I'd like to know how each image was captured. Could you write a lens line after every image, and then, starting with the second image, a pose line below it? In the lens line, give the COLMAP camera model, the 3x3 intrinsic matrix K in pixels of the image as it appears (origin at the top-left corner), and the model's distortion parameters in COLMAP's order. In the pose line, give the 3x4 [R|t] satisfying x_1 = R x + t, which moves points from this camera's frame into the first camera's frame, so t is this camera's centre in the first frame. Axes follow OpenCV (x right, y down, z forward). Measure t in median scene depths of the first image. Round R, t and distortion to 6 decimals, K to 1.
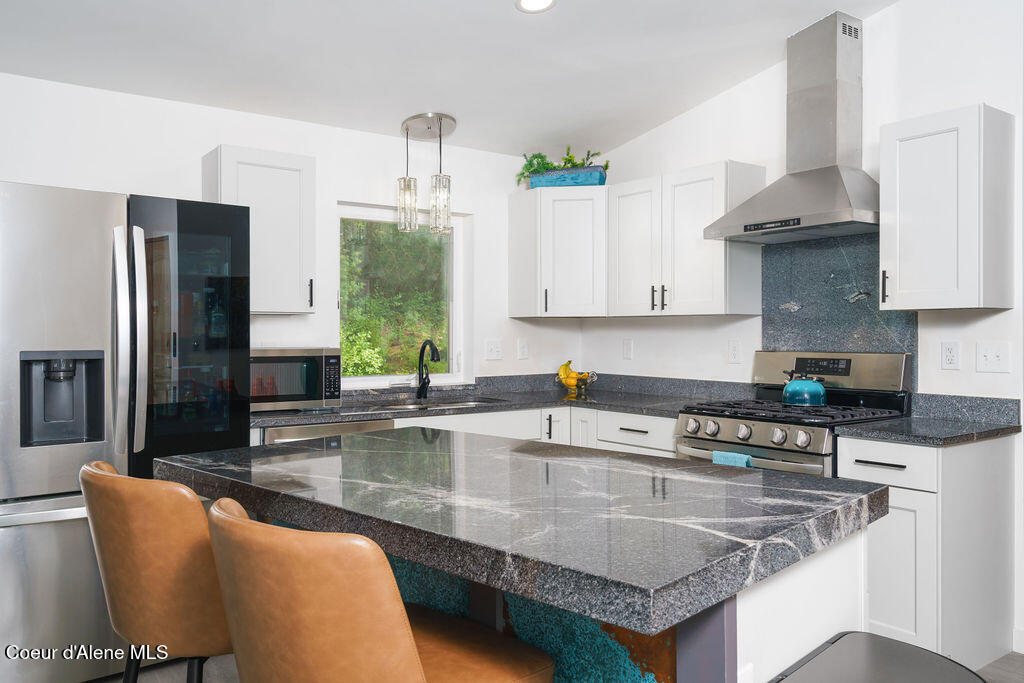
lens RADIAL K [[780.4, 0, 512.0], [0, 780.4, 341.5], [0, 0, 1]] dist [-0.001562, -0.000541]
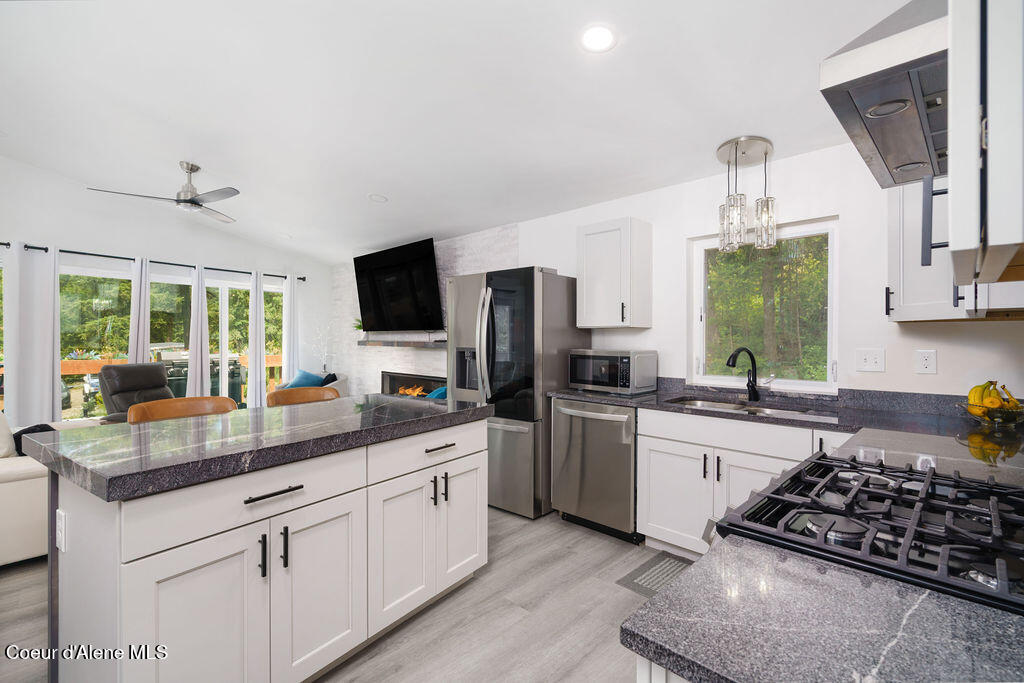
lens RADIAL K [[476.0, 0, 515.9], [0, 476.0, 334.3], [0, 0, 1]] dist [-0.001569, -0.000430]
pose [[0.152117, -0.006395, -0.988342, 0.572671], [-0.013277, 0.999876, -0.008513, -0.011407], [0.988273, 0.014418, 0.152013, 0.668661]]
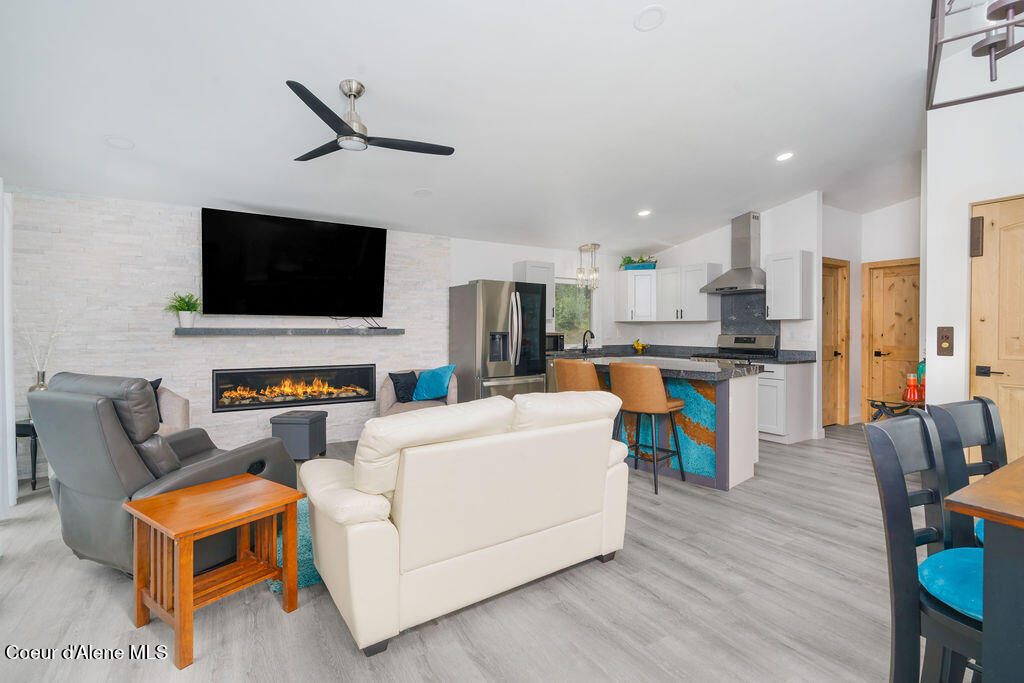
lens RADIAL K [[476.0, 0, 515.9], [0, 476.0, 334.3], [0, 0, 1]] dist [-0.001569, -0.000430]
pose [[0.998138, 0.003425, -0.060892, -0.284414], [-0.003625, 0.999988, -0.003171, 0.019411], [0.060881, 0.003386, 0.998139, -0.672455]]
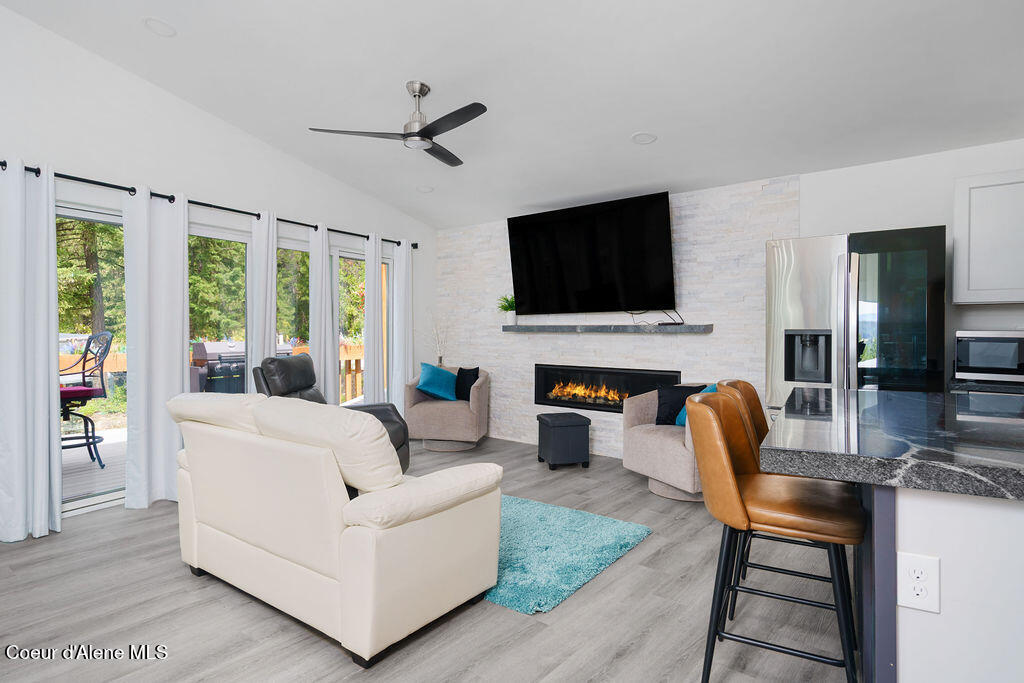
lens RADIAL K [[580.9, 0, 507.9], [0, 580.9, 331.2], [0, 0, 1]] dist [-0.002135, -0.000433]
pose [[0.235526, 0.006928, -0.971843, 0.390570], [-0.009524, 0.999943, 0.004821, 0.011575], [0.971821, 0.008120, 0.235579, 0.022718]]
